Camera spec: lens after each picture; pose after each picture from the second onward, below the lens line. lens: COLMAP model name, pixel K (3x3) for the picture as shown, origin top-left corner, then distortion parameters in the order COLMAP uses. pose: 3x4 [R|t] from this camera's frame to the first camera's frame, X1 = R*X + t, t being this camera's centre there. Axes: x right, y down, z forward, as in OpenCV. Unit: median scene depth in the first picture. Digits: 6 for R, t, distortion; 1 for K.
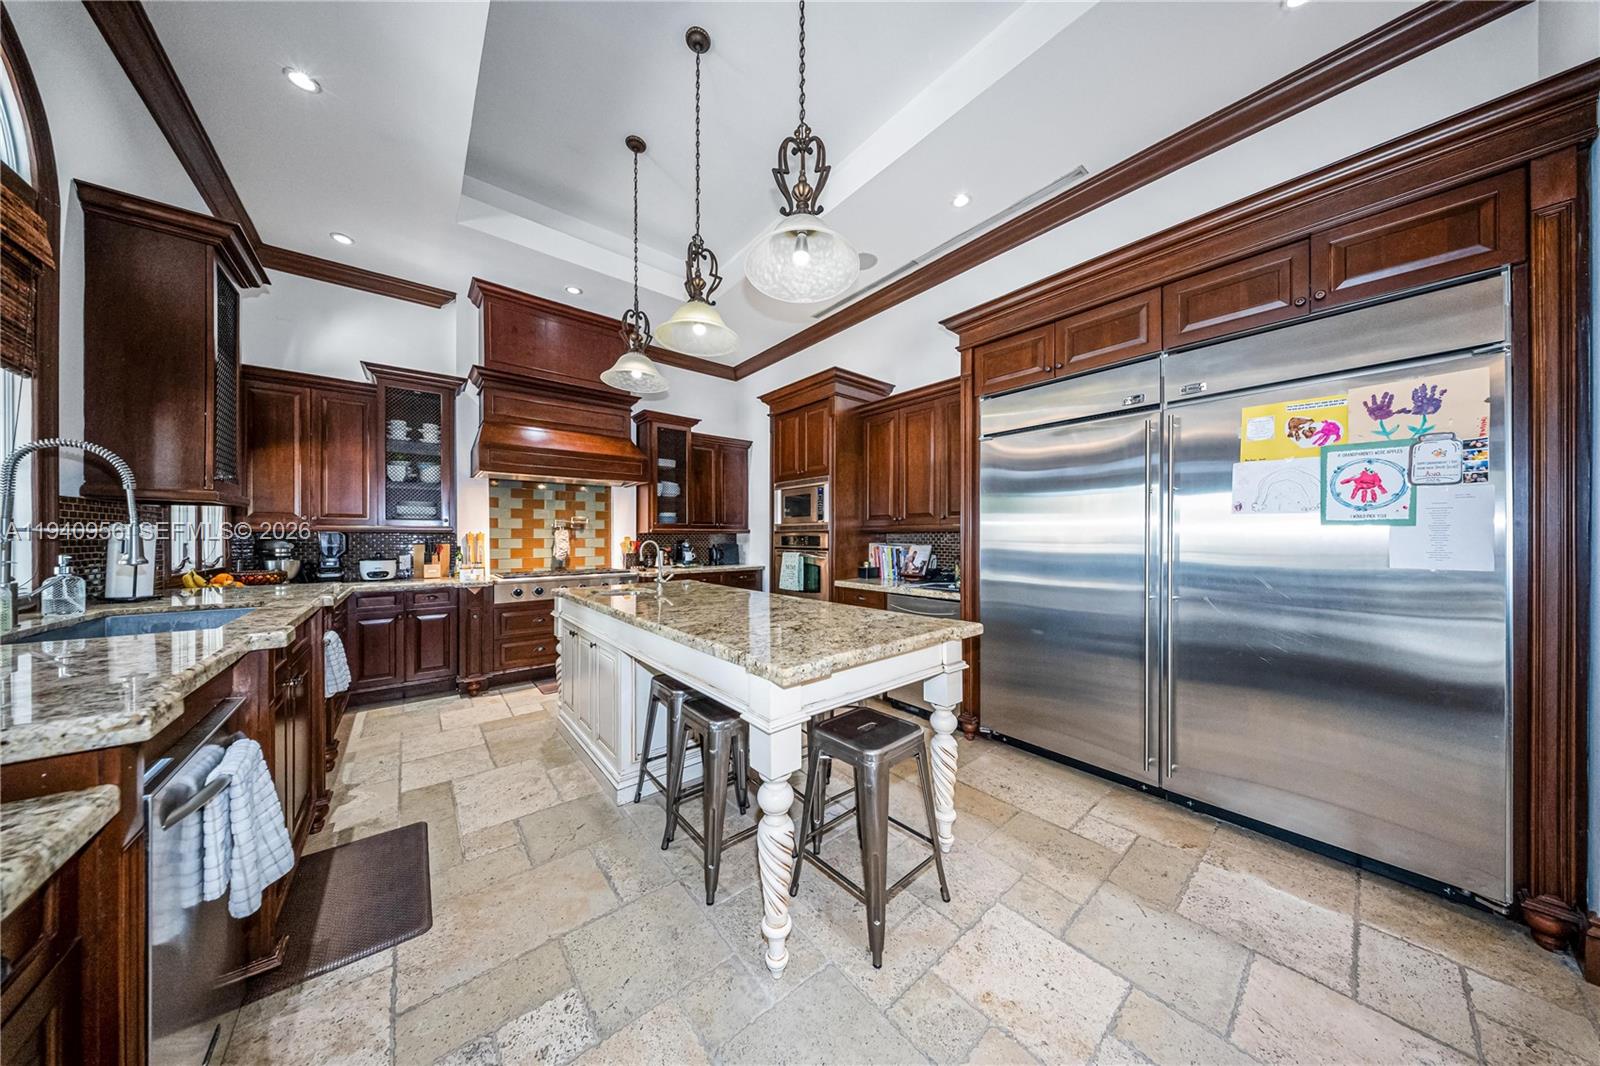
lens RADIAL K [[475.3, 0, 805.4], [0, 475.3, 536.6], [0, 0, 1]] dist [-0.000733, -0.000333]
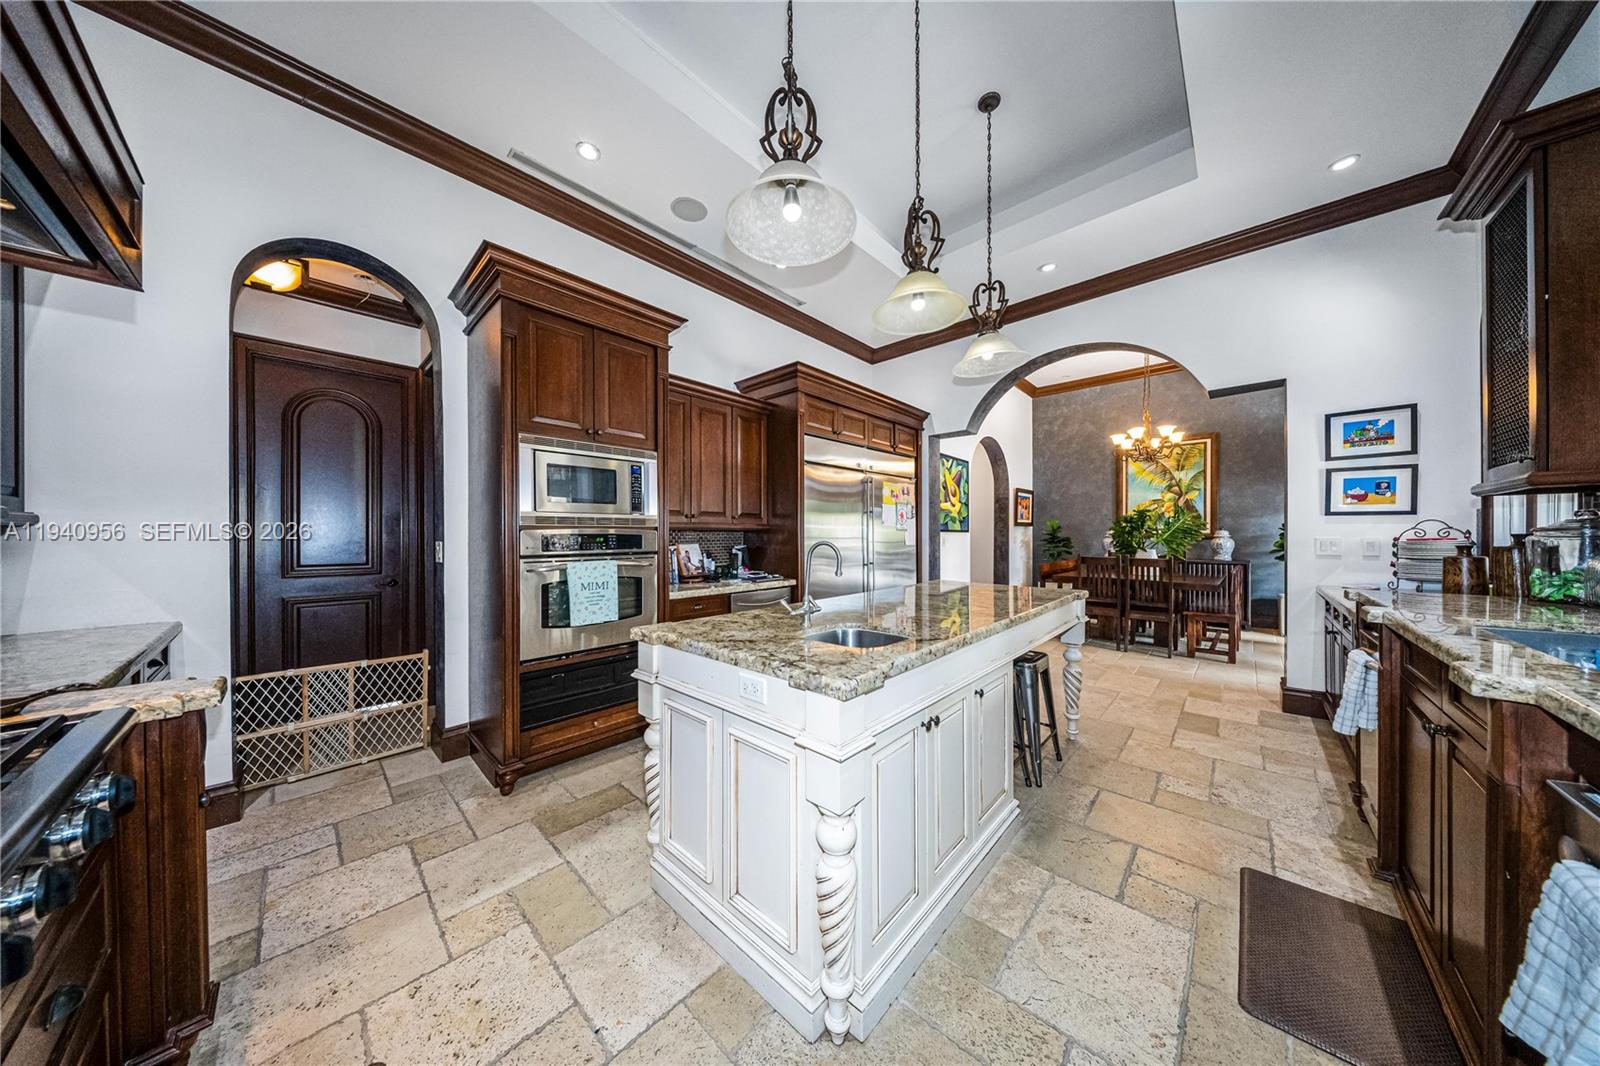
lens RADIAL K [[475.3, 0, 795.3], [0, 475.3, 537.8], [0, 0, 1]] dist [-0.000733, -0.000333]
pose [[-0.120376, -0.002934, 0.992724, -0.692894], [0.002884, 0.999990, 0.003305, 0.001815], [-0.992724, 0.003261, -0.120366, 0.852897]]
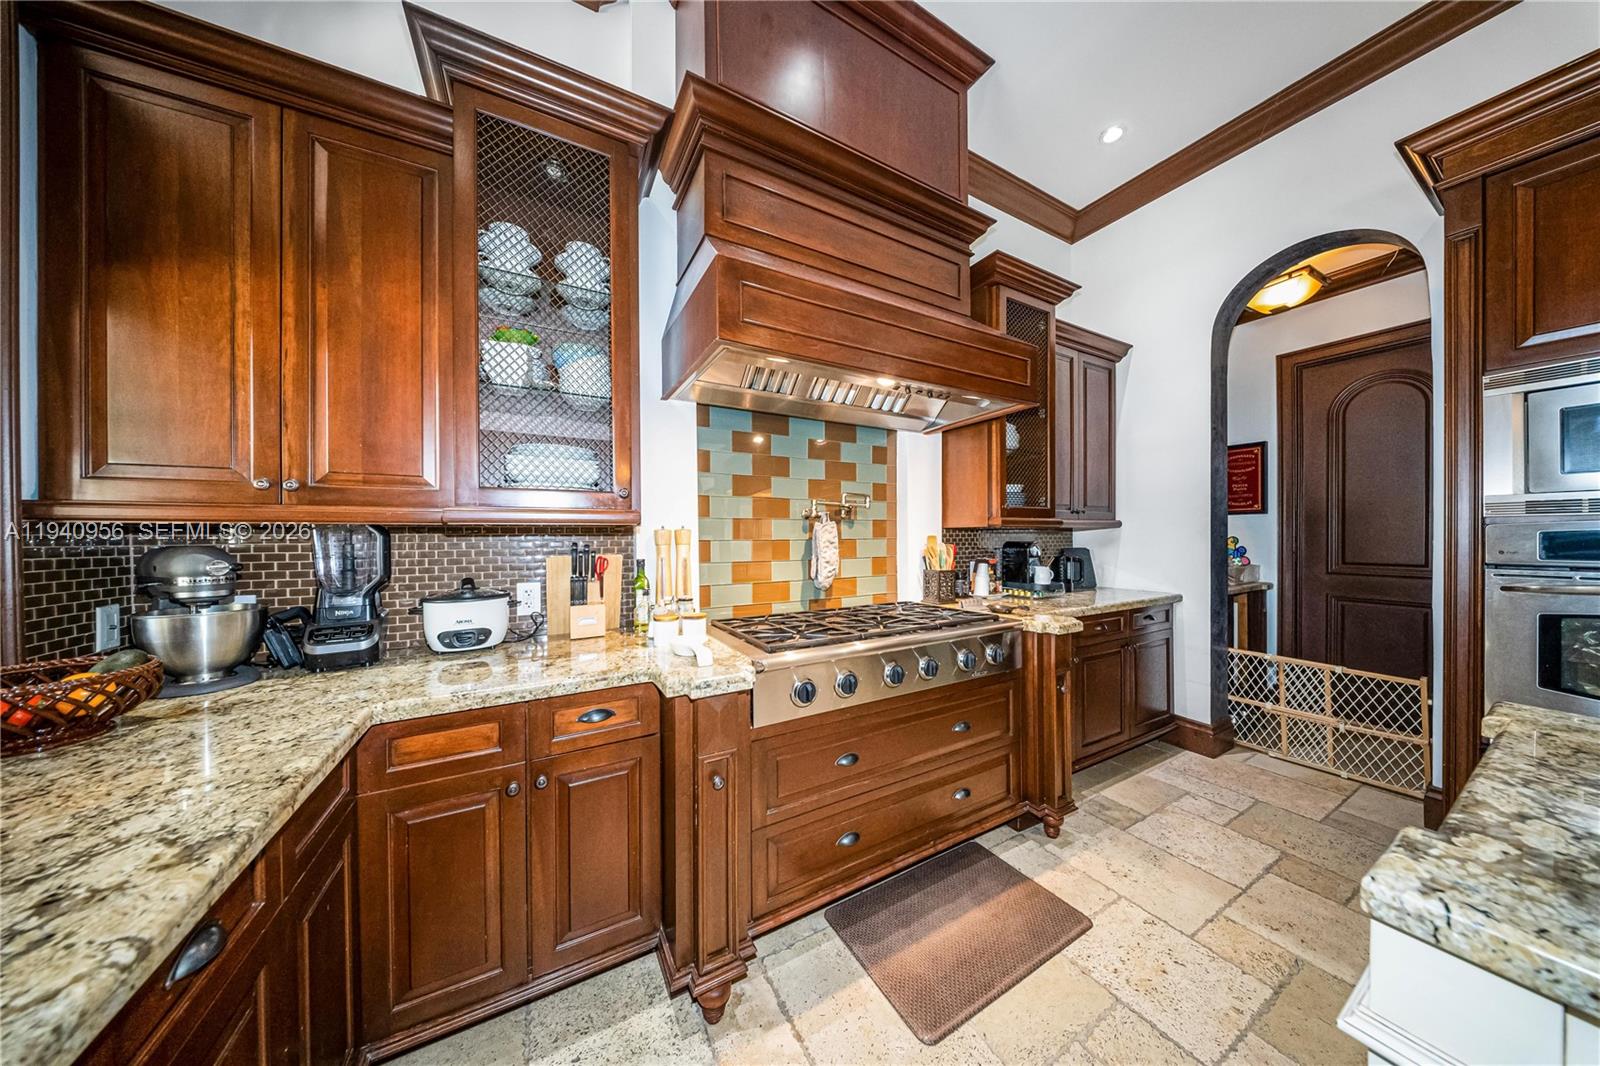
lens RADIAL K [[475.3, 0, 805.0], [0, 475.3, 539.4], [0, 0, 1]] dist [-0.000733, -0.000333]
pose [[0.984655, -0.003437, -0.174477, -0.543698], [0.004870, 0.999958, 0.007785, -0.000114], [0.174443, -0.008515, 0.984630, 0.647590]]
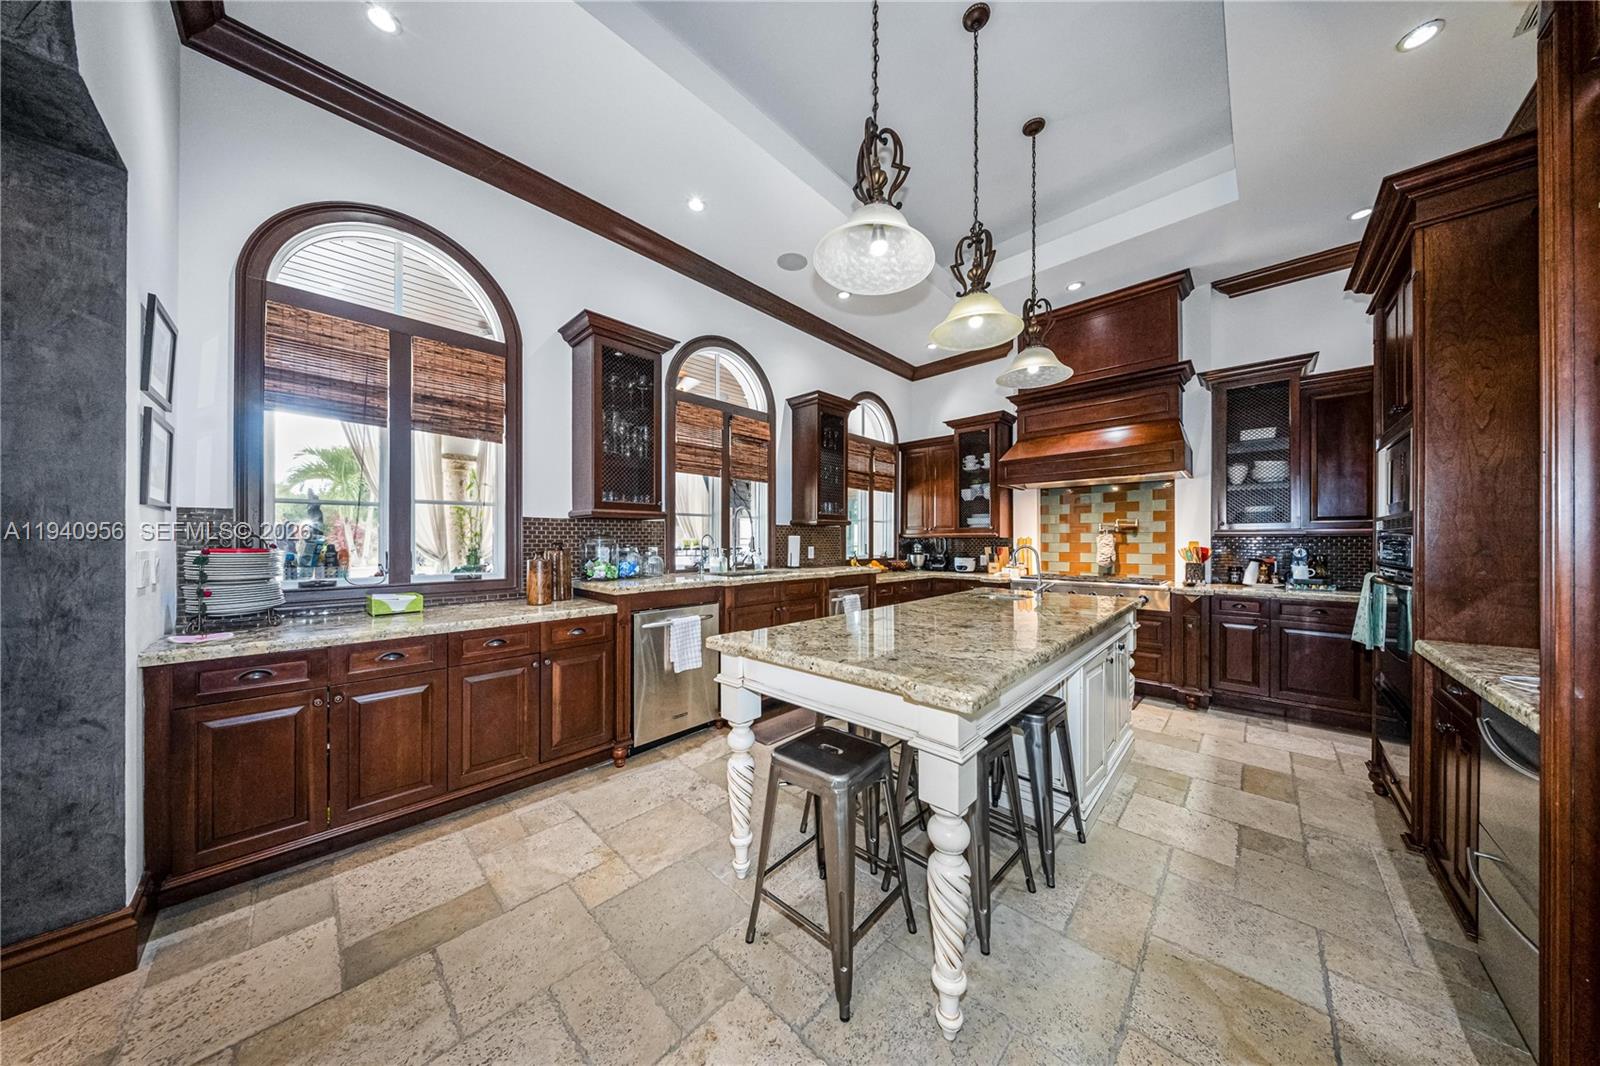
lens RADIAL K [[475.3, 0, 796.6], [0, 475.3, 540.7], [0, 0, 1]] dist [-0.000733, -0.000333]
pose [[0.103090, 0.000181, -0.994672, 0.435153], [-0.000814, 1.000000, 0.000097, -0.000457], [0.994672, 0.000799, 0.103090, 0.353280]]
